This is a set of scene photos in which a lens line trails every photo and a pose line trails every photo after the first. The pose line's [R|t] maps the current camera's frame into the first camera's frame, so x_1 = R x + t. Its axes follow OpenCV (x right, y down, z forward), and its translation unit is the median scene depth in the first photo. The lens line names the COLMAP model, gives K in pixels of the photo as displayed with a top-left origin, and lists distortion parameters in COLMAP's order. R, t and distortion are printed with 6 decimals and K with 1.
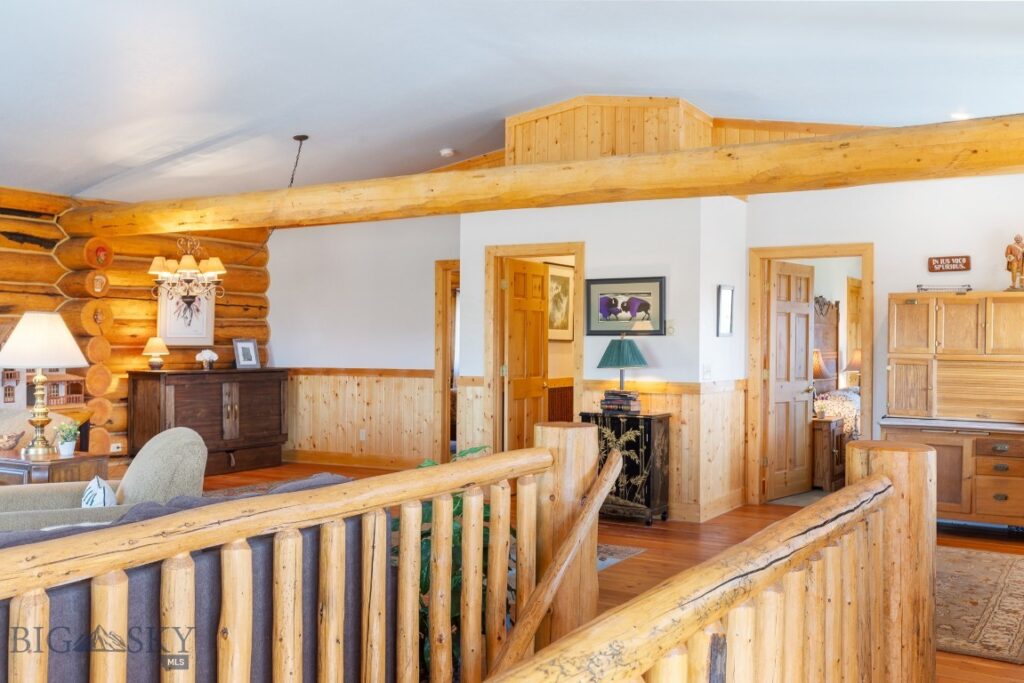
lens RADIAL K [[995.8, 0, 538.9], [0, 995.8, 339.2], [0, 0, 1]] dist [0.007943, 0.000000]
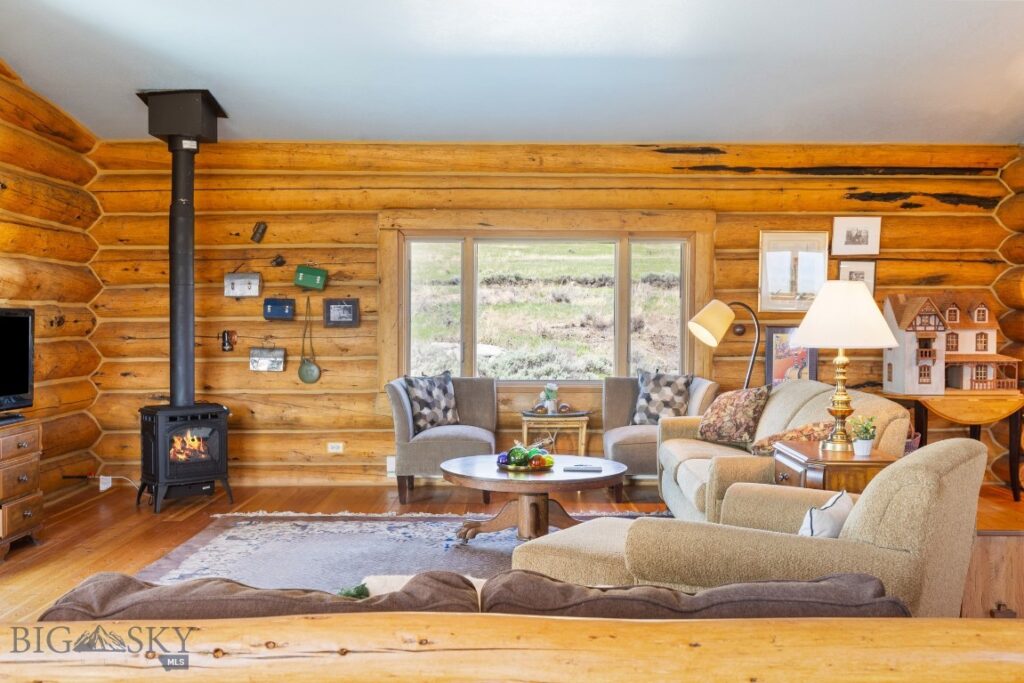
lens RADIAL K [[995.8, 0, 506.4], [0, 995.8, 340.1], [0, 0, 1]] dist [0.007943, 0.000000]
pose [[0.506738, 0.024523, -0.861751, 0.045994], [-0.001416, 0.999618, 0.027614, -0.000009], [0.862099, -0.012772, 0.506579, 0.201328]]
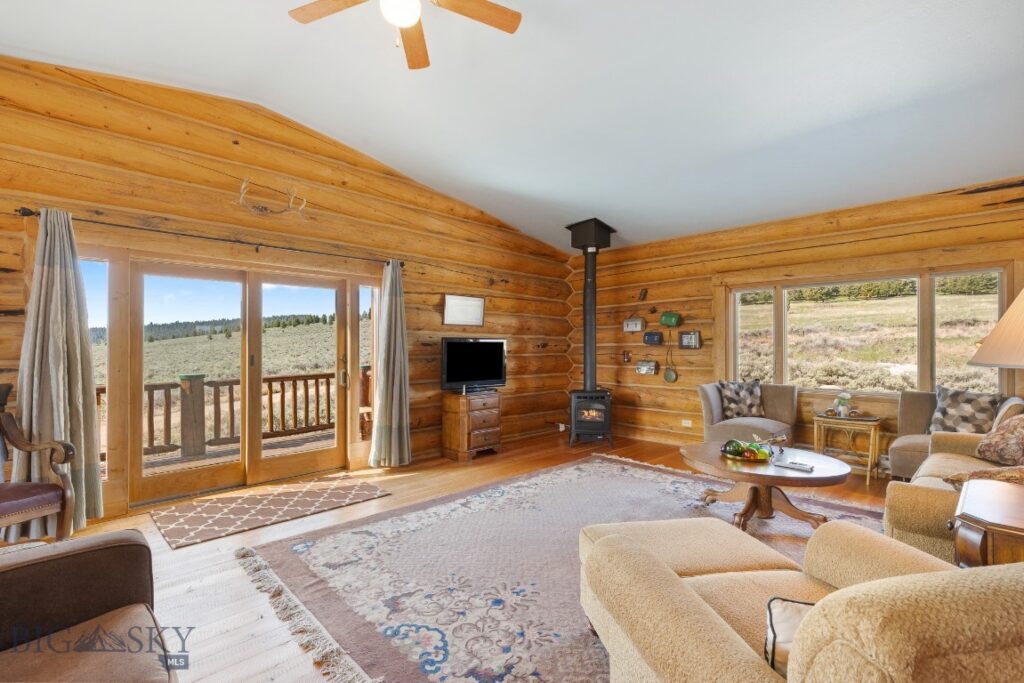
lens RADIAL K [[462.0, 0, 509.5], [0, 462.0, 340.6], [0, 0, 1]] dist [0.012294, -0.003201]
pose [[-0.262542, -0.010693, -0.964861, -0.081151], [0.002001, 0.999930, -0.011626, 0.008550], [0.964918, -0.004983, -0.262502, 0.448686]]
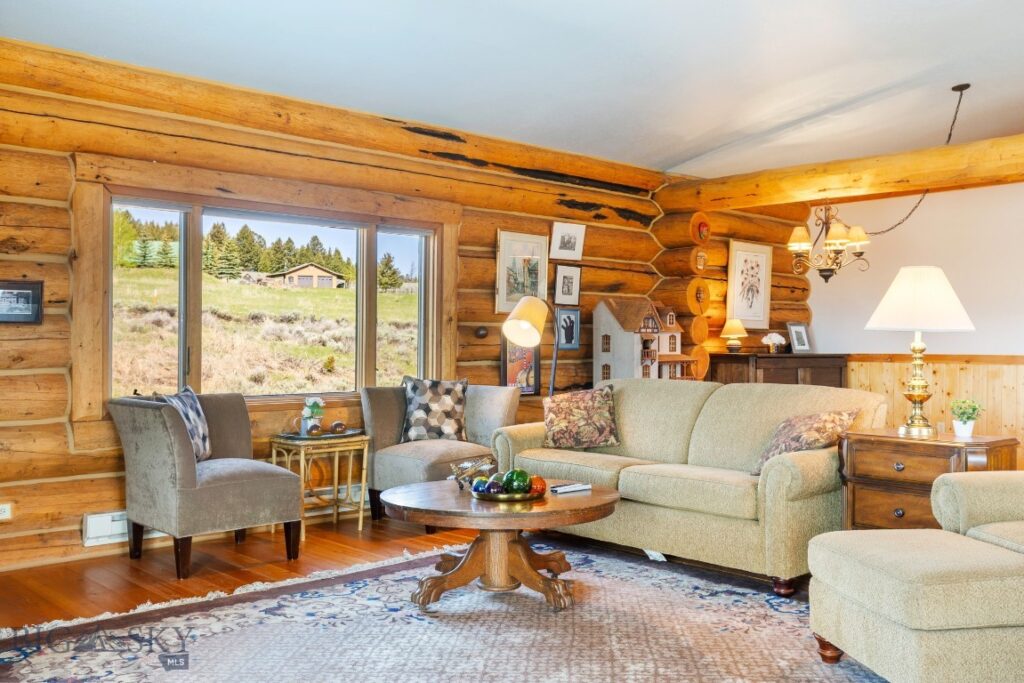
lens RADIAL K [[954.7, 0, 512.8], [0, 954.7, 334.2], [0, 0, 1]] dist [0.010086, 0.000000]
pose [[0.960386, 0.001368, -0.278668, -0.362253], [-0.003585, 0.999966, -0.007445, 0.022258], [0.278648, 0.008149, 0.960359, 0.074711]]
